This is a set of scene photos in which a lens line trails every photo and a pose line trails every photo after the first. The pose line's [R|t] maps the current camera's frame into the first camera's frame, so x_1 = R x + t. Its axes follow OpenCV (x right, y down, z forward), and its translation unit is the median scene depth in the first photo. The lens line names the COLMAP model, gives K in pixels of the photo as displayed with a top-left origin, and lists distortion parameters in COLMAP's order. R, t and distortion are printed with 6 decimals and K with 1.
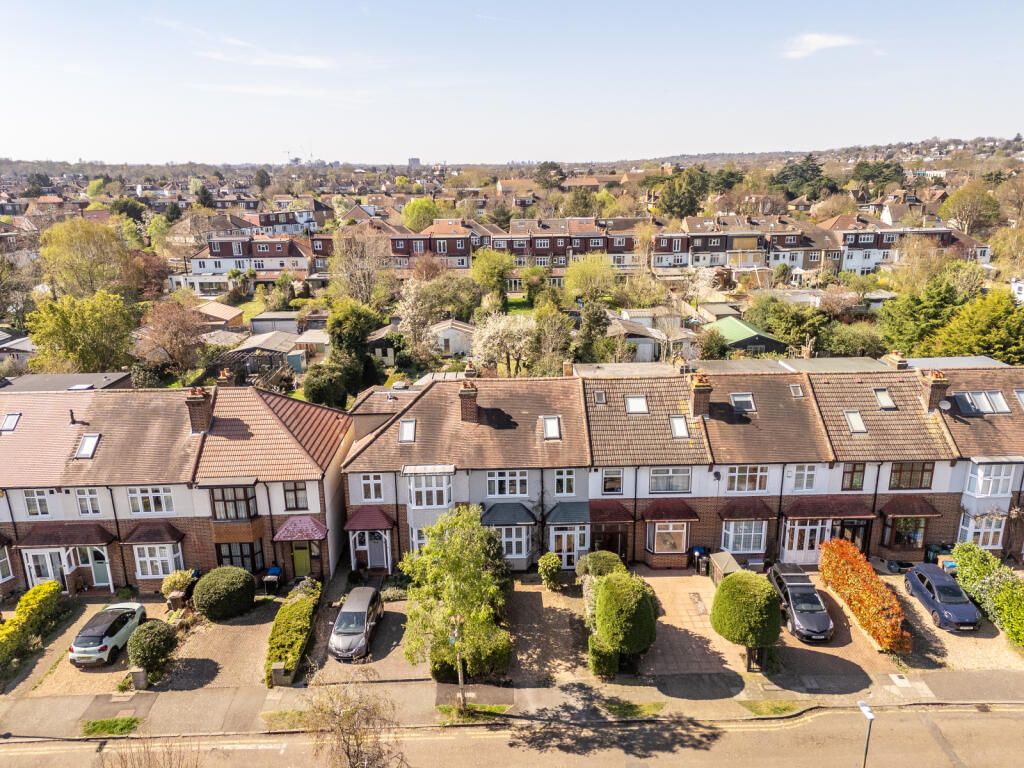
lens RADIAL K [[745.4, 0, 512.1], [0, 745.4, 385.8], [0, 0, 1]] dist [0.026164, -0.020751]
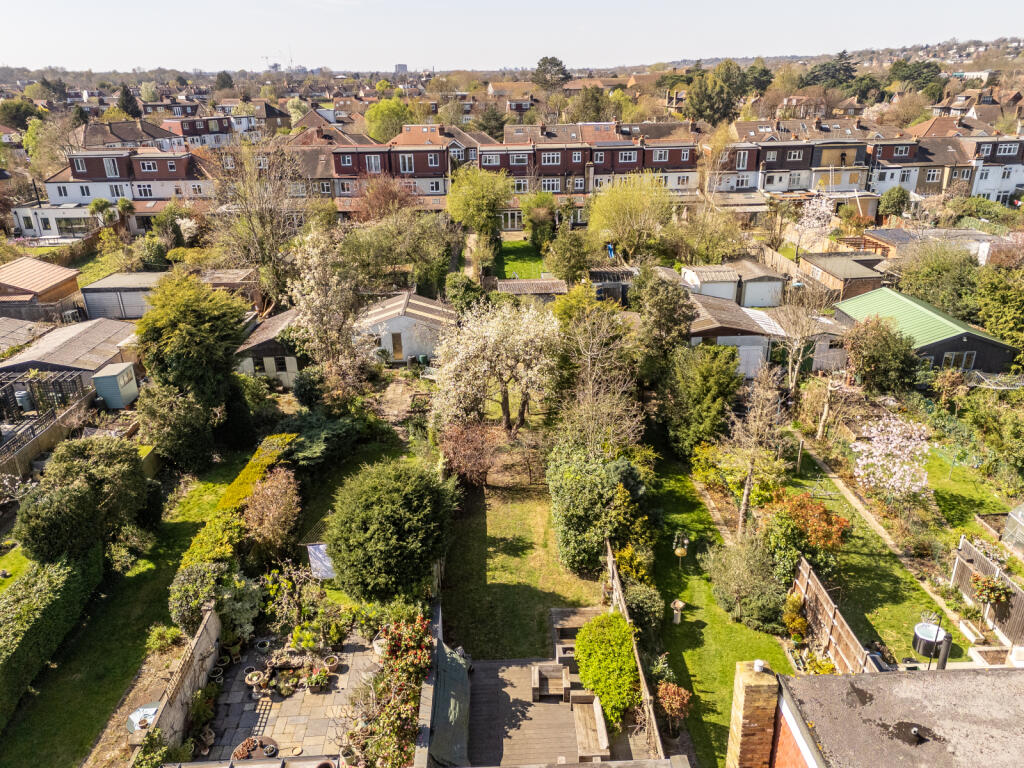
lens RADIAL K [[745.4, 0, 510.1], [0, 745.4, 383.2], [0, 0, 1]] dist [0.026164, -0.020751]
pose [[0.999970, -0.005552, 0.005415, -0.002632], [0.004946, 0.994340, 0.106134, -0.054917], [-0.005974, -0.106104, 0.994337, 0.276703]]
